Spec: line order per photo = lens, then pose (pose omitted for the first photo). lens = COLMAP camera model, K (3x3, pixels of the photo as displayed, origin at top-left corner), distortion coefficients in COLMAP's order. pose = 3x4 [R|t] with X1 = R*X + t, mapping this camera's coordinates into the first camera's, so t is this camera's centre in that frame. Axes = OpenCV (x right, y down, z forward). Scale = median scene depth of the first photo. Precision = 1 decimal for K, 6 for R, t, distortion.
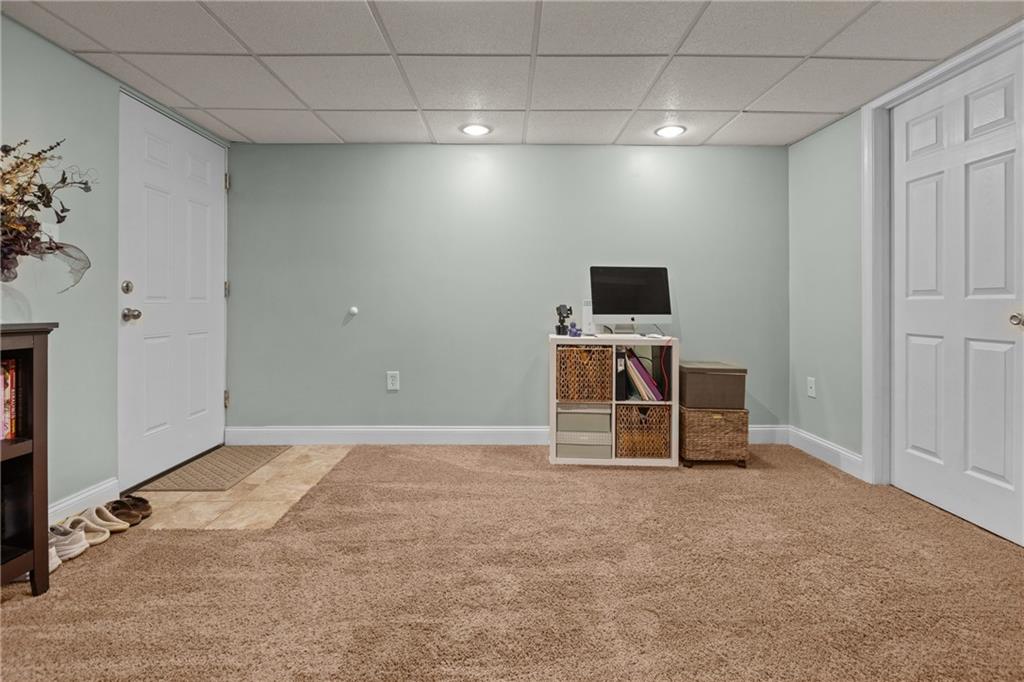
lens RADIAL K [[487.6, 0, 512.9], [0, 487.6, 296.6], [0, 0, 1]] dist [-0.001075, -0.000580]
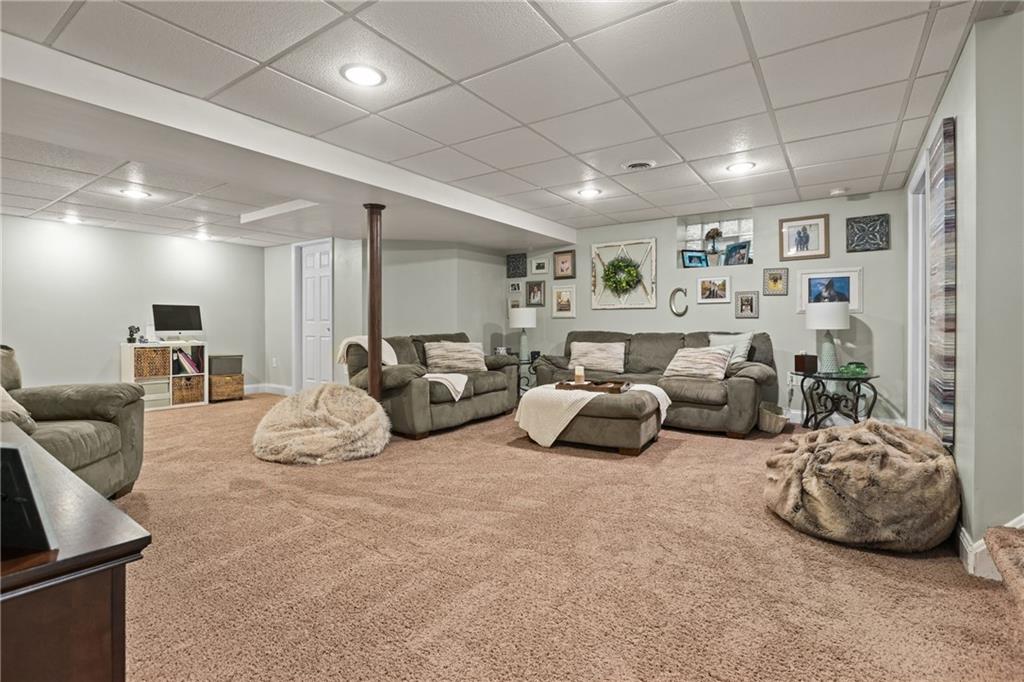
lens RADIAL K [[475.7, 0, 512.1], [0, 475.7, 336.7], [0, 0, 1]] dist [-0.001691, -0.000616]
pose [[0.587714, -0.024311, 0.808703, -0.513520], [-0.017487, 0.998933, 0.042738, -0.043060], [-0.808880, -0.039259, 0.586662, -1.182434]]
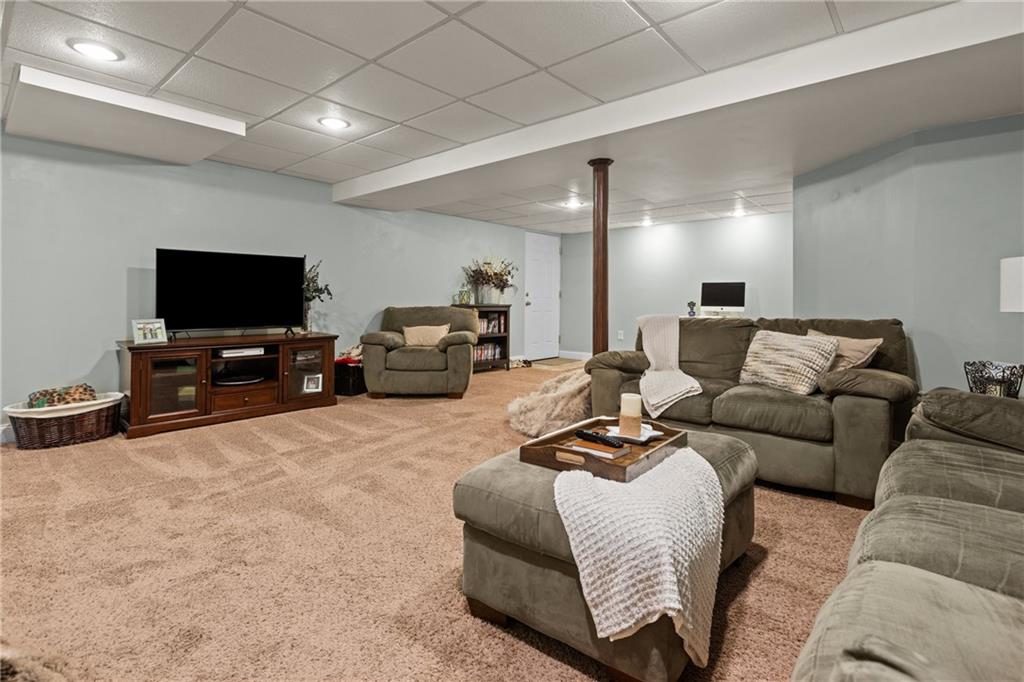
lens RADIAL K [[488.7, 0, 508.2], [0, 488.7, 328.5], [0, 0, 1]] dist [-0.001371, -0.000127]
pose [[0.740181, 0.041772, -0.671109, 0.997458], [0.002832, 0.997866, 0.065234, -0.006471], [0.672402, -0.050185, 0.738483, -1.139287]]
